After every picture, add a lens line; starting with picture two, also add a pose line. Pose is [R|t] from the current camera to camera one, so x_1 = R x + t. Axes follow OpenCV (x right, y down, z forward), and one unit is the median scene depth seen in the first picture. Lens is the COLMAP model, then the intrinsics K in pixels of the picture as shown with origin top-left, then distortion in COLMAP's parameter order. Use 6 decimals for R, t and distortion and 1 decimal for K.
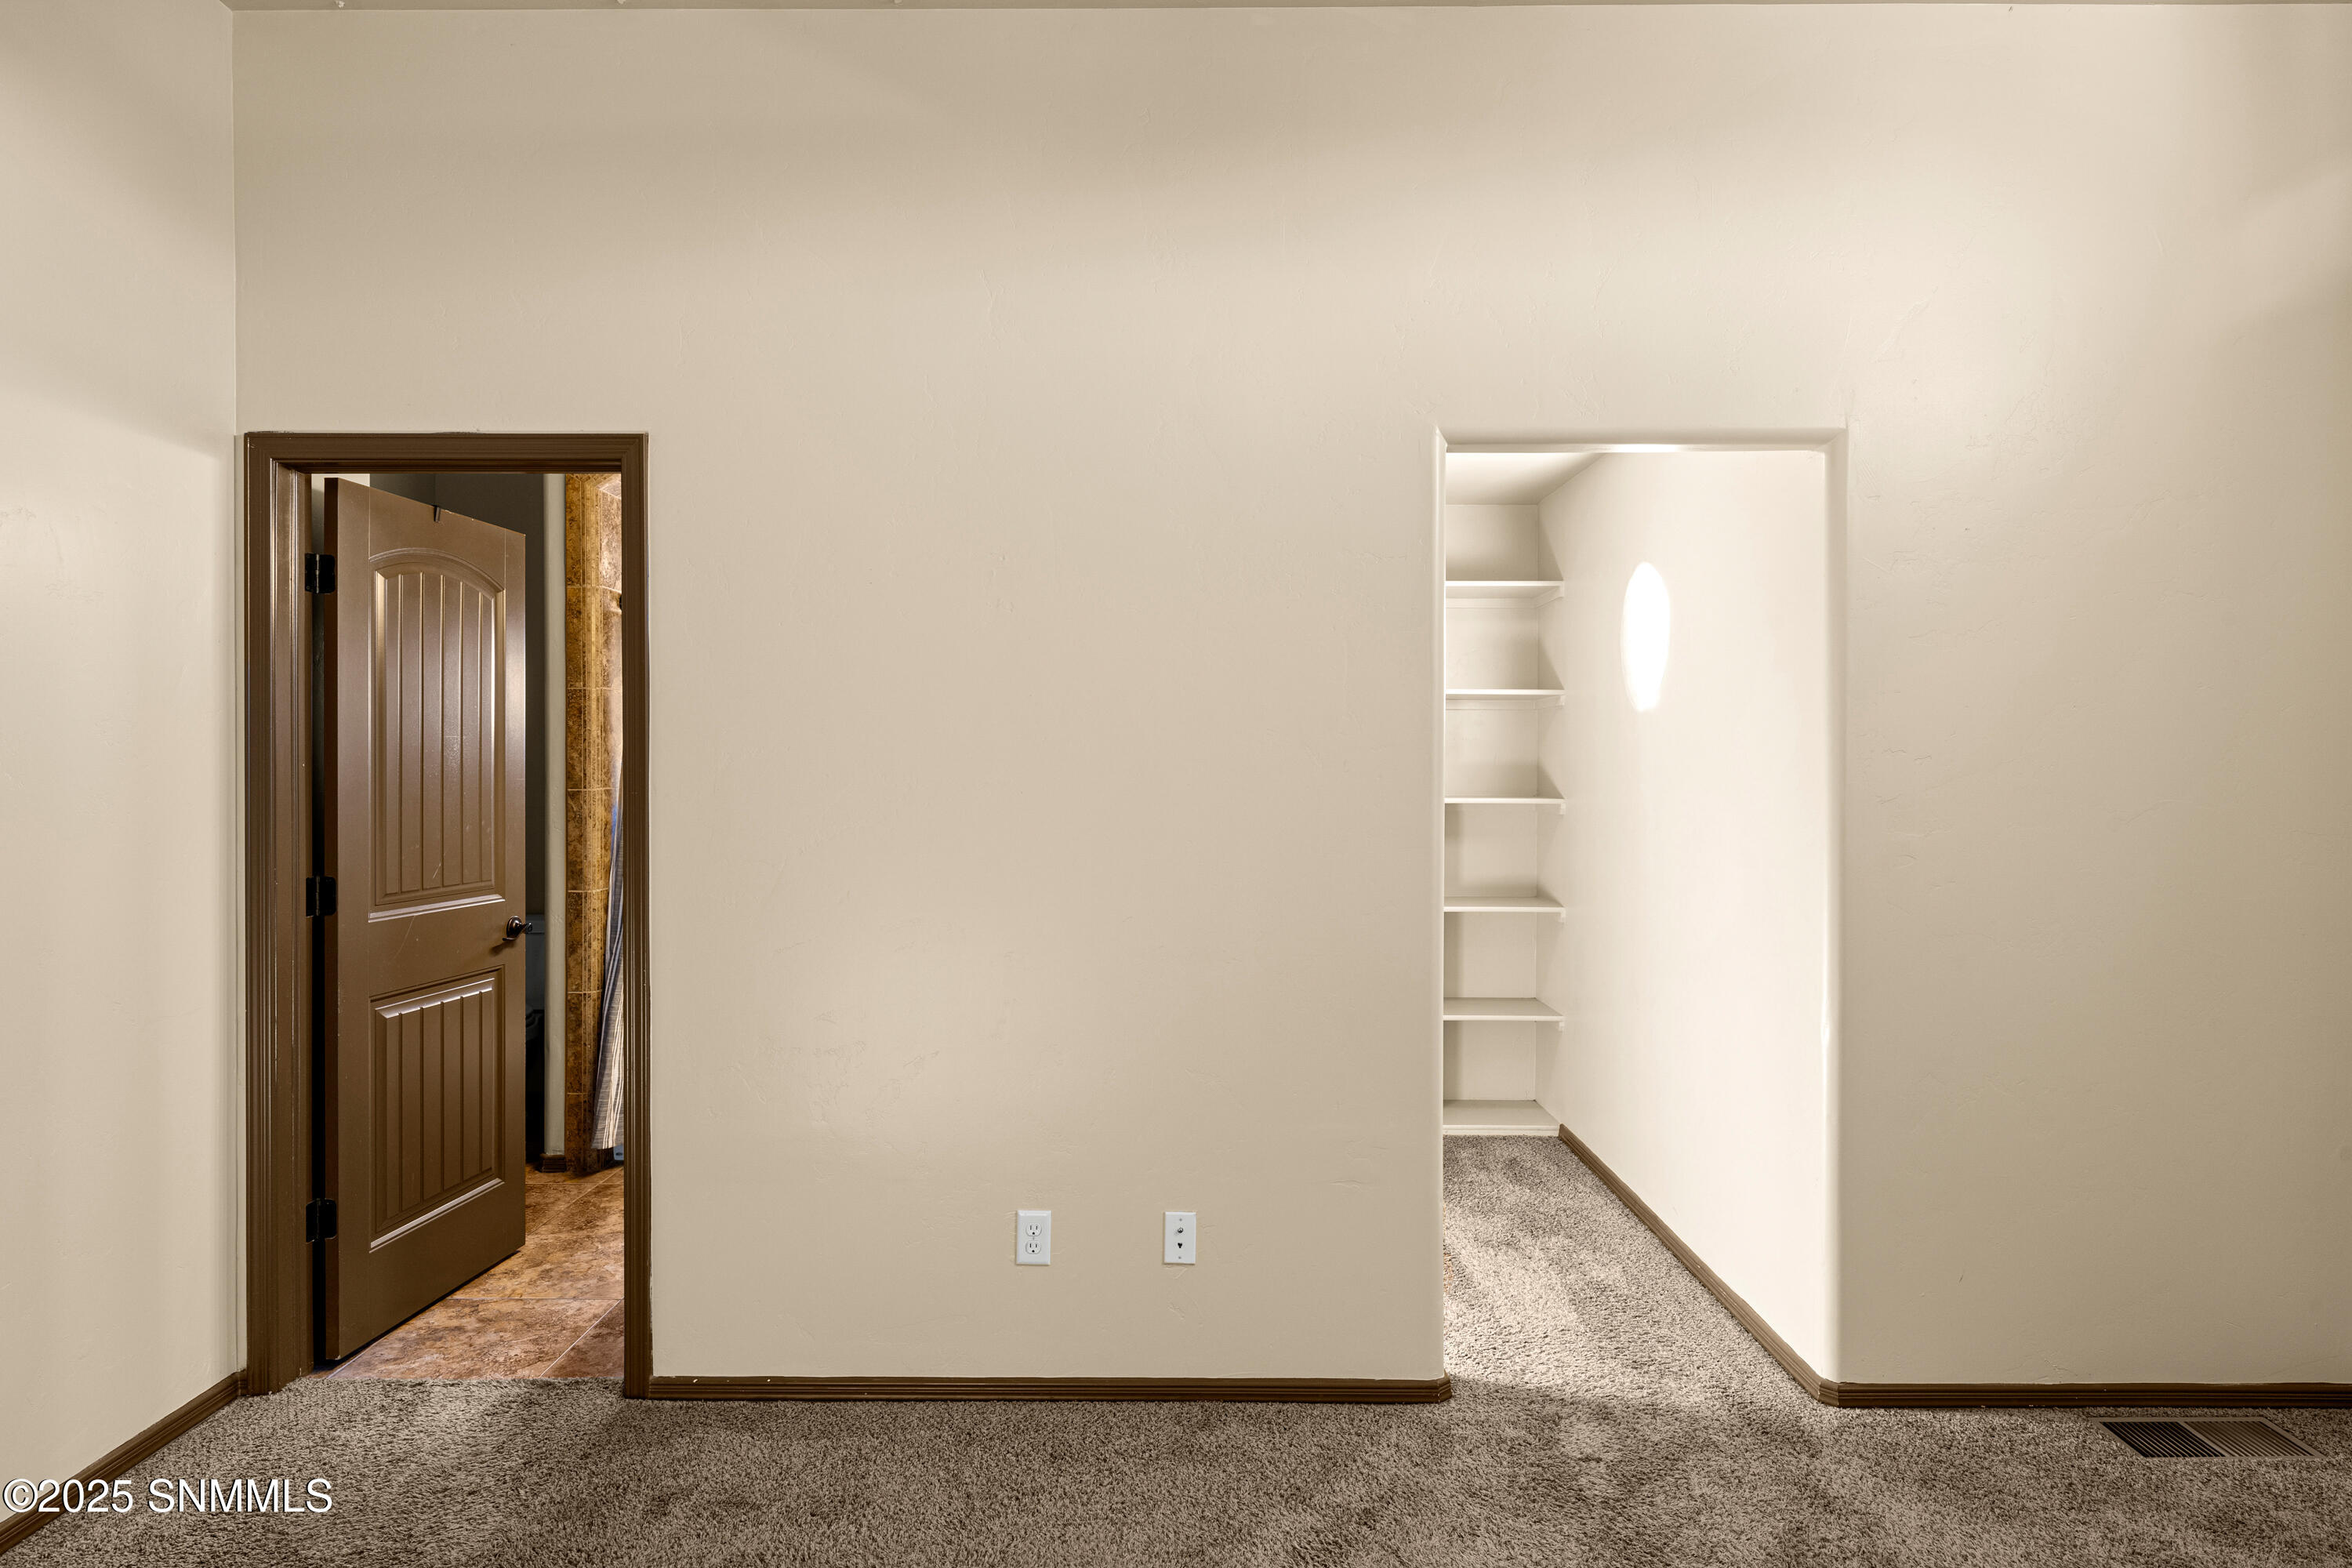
lens RADIAL K [[1307.1, 0, 1175.0], [0, 1307.1, 792.7], [0, 0, 1]] dist [-0.000654, -0.003515]
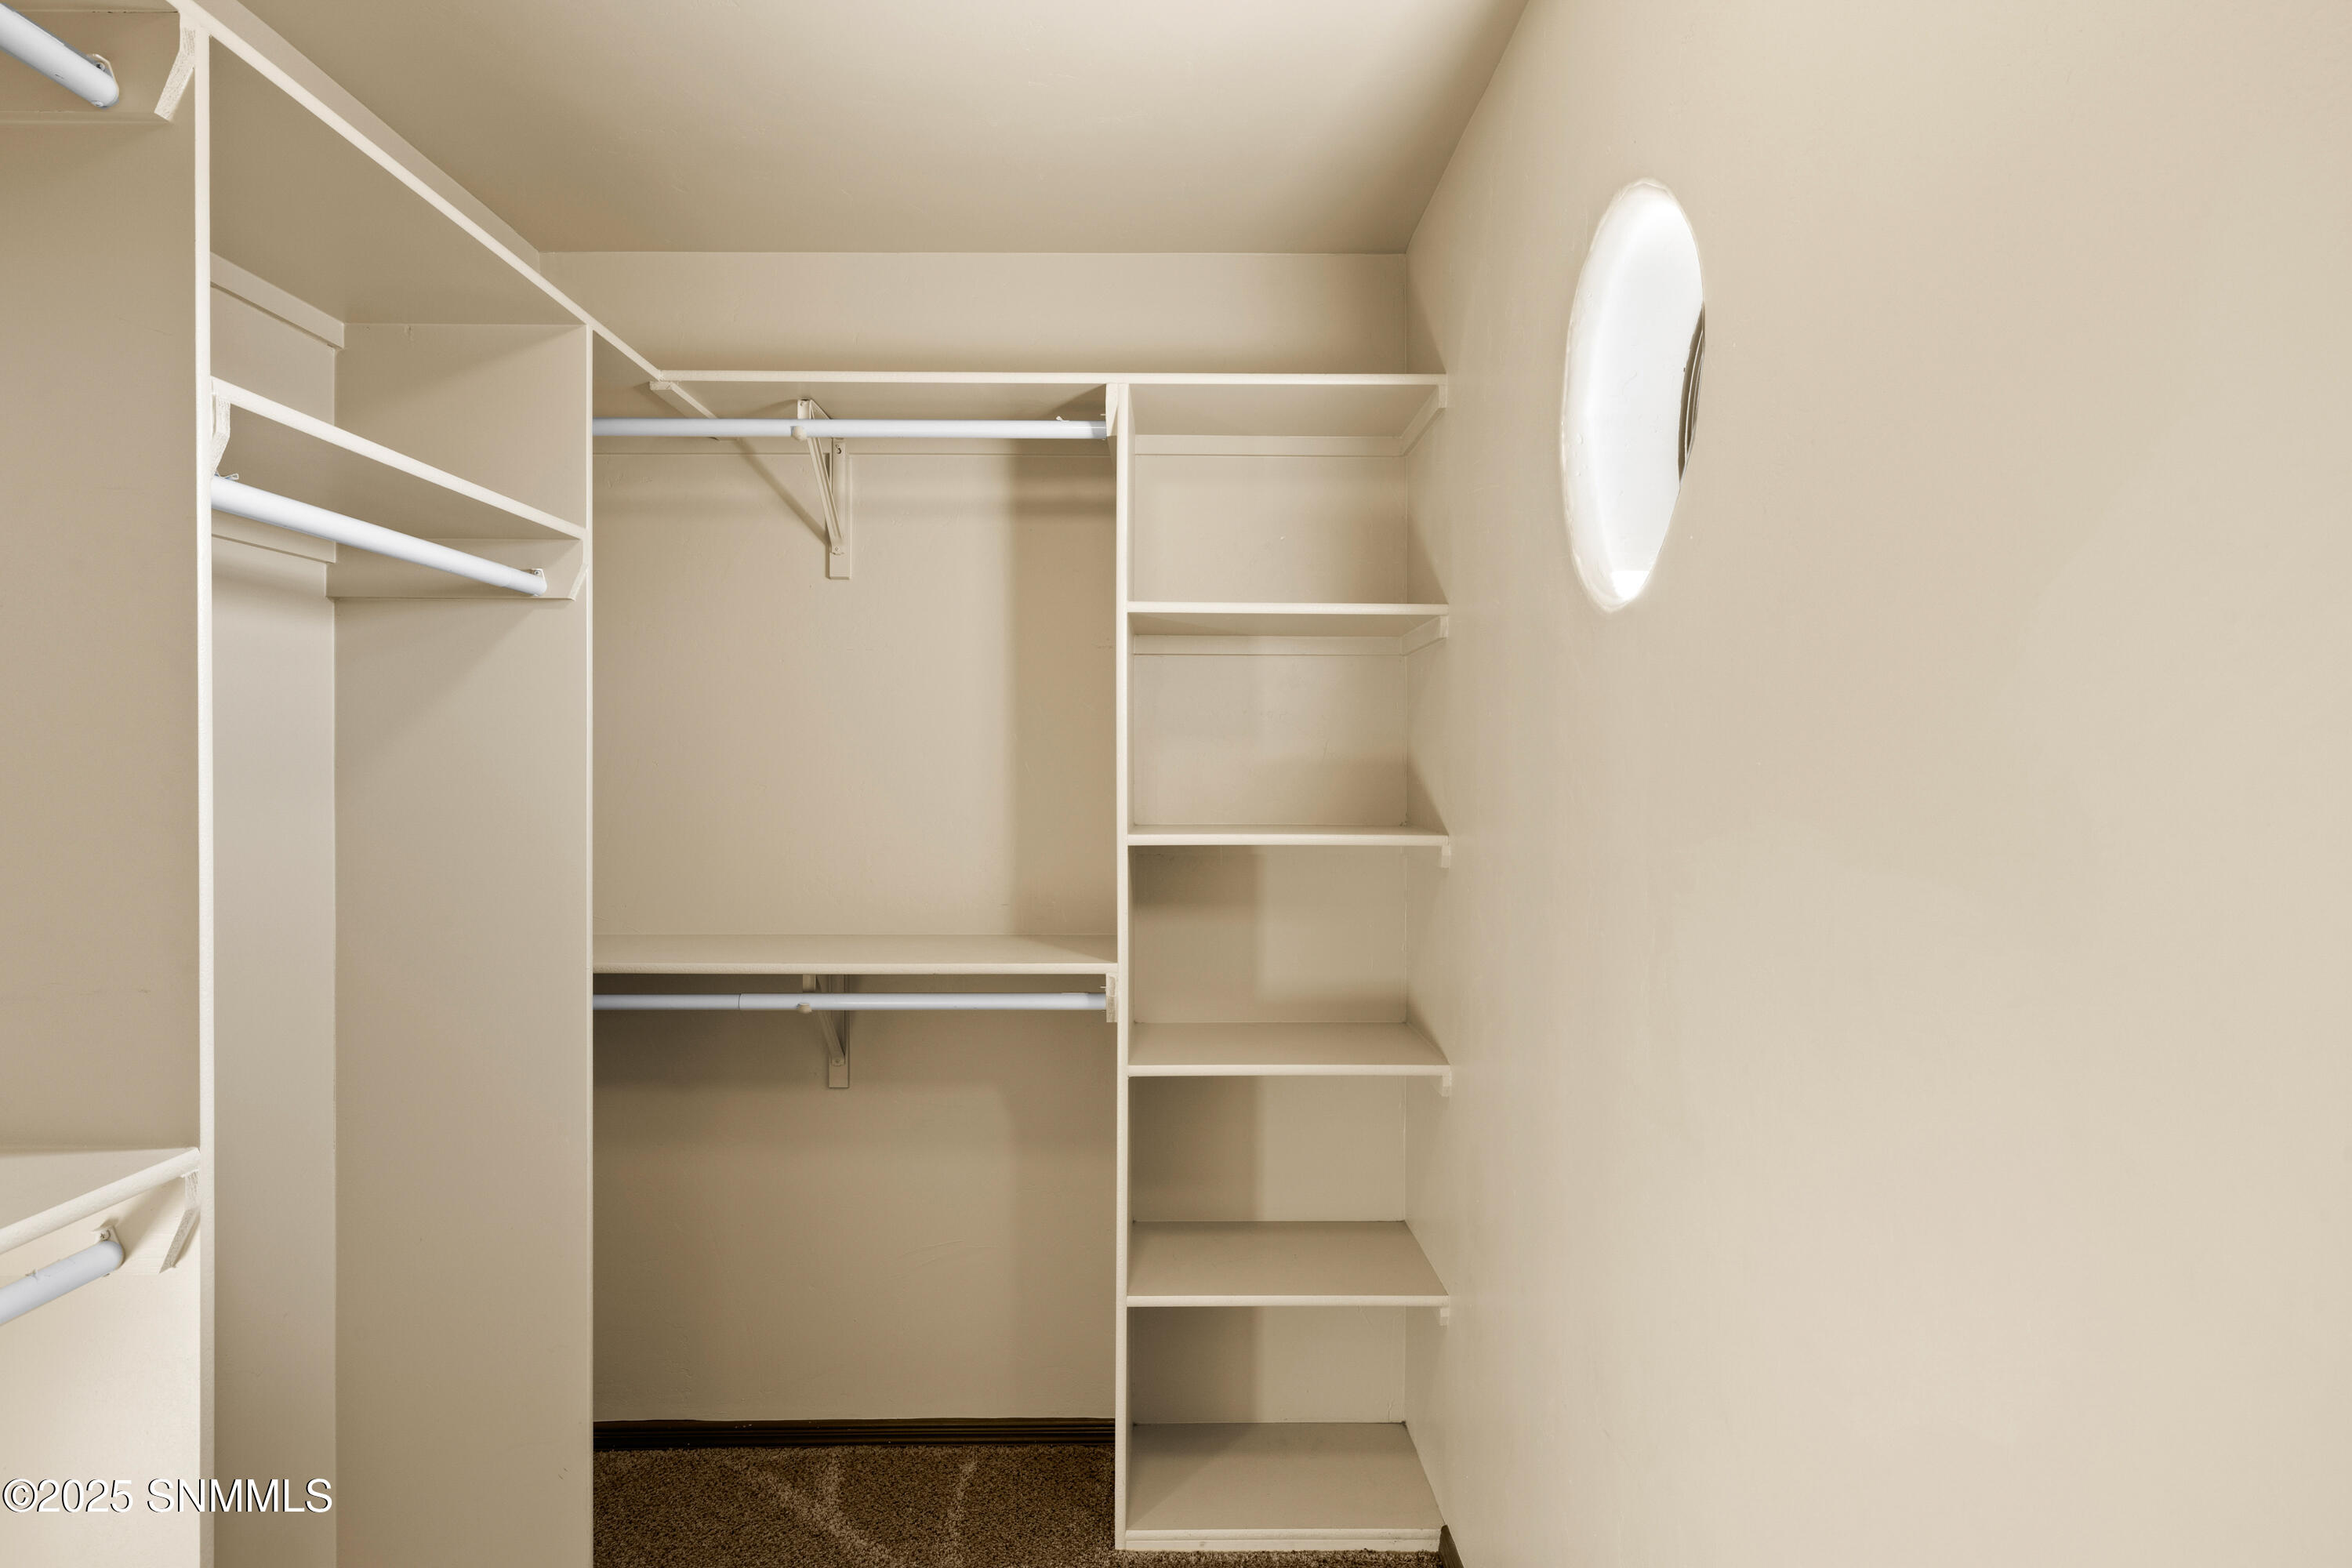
lens RADIAL K [[1307.1, 0, 1176.2], [0, 1307.1, 776.9], [0, 0, 1]] dist [-0.000654, -0.003515]
pose [[0.999520, 0.002132, 0.030912, 0.171275], [-0.001906, 0.999971, -0.007335, -0.012321], [-0.030927, 0.007273, 0.999495, 0.493905]]
